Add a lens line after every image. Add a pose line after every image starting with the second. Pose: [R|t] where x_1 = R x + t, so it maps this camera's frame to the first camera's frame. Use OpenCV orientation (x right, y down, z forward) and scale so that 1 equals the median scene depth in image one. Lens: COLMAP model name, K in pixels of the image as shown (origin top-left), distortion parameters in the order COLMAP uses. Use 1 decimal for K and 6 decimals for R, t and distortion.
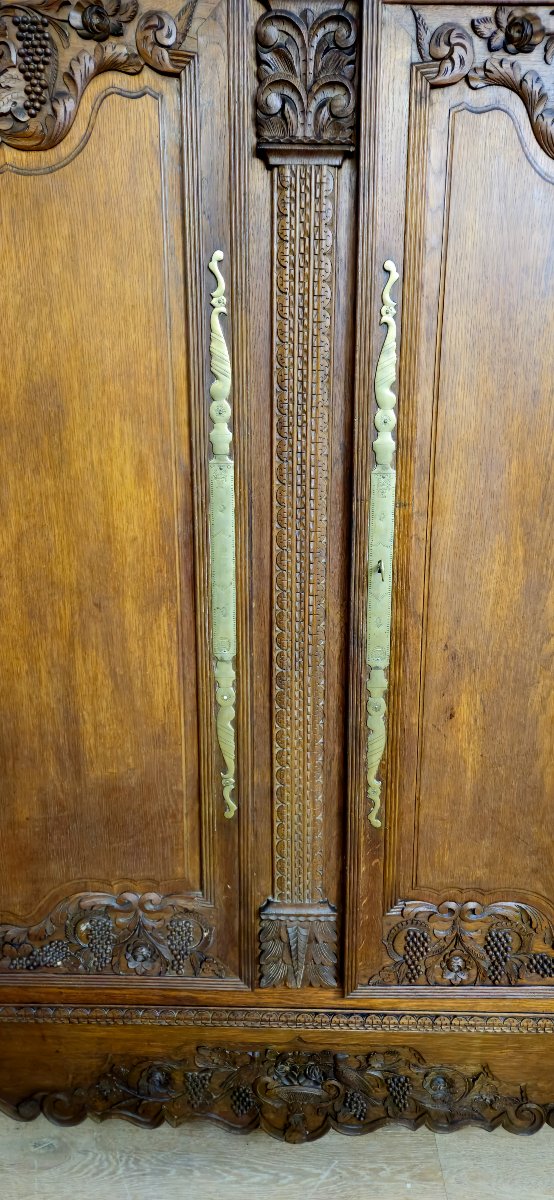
lens RADIAL K [[734.9, 0, 277.0], [0, 734.9, 600.0], [0, 0, 1]] dist [0.050338, -0.047297]
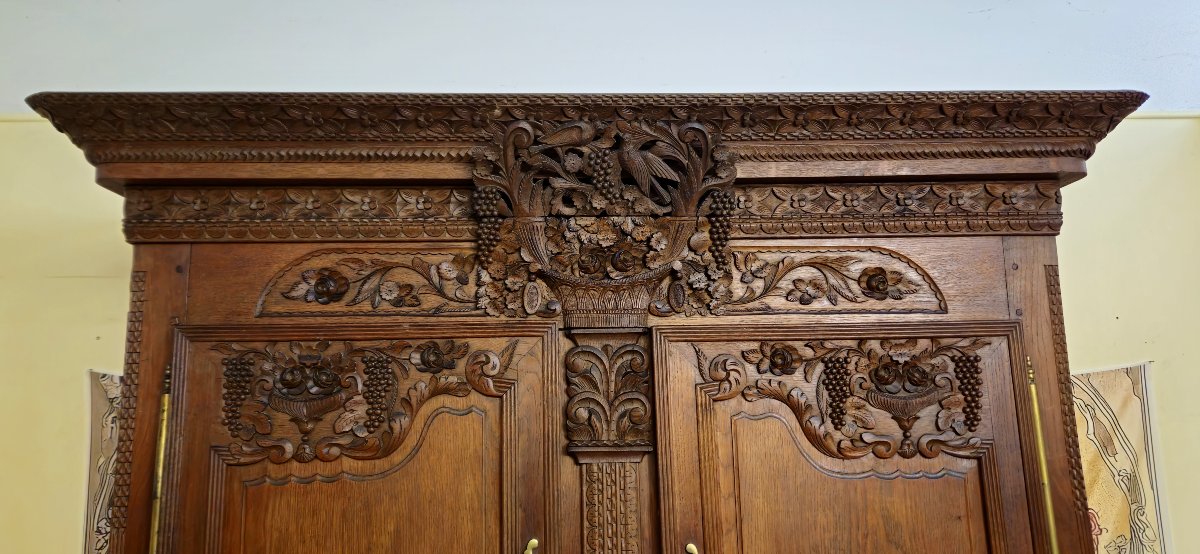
lens RADIAL K [[734.9, 0, 614.5], [0, 734.9, 331.3], [0, 0, 1]] dist [0.050338, -0.047297]
pose [[0.998840, -0.022128, 0.042774, 0.000577], [0.037335, 0.916824, -0.397543, -0.327864], [-0.030419, 0.398678, 0.916586, -0.117085]]
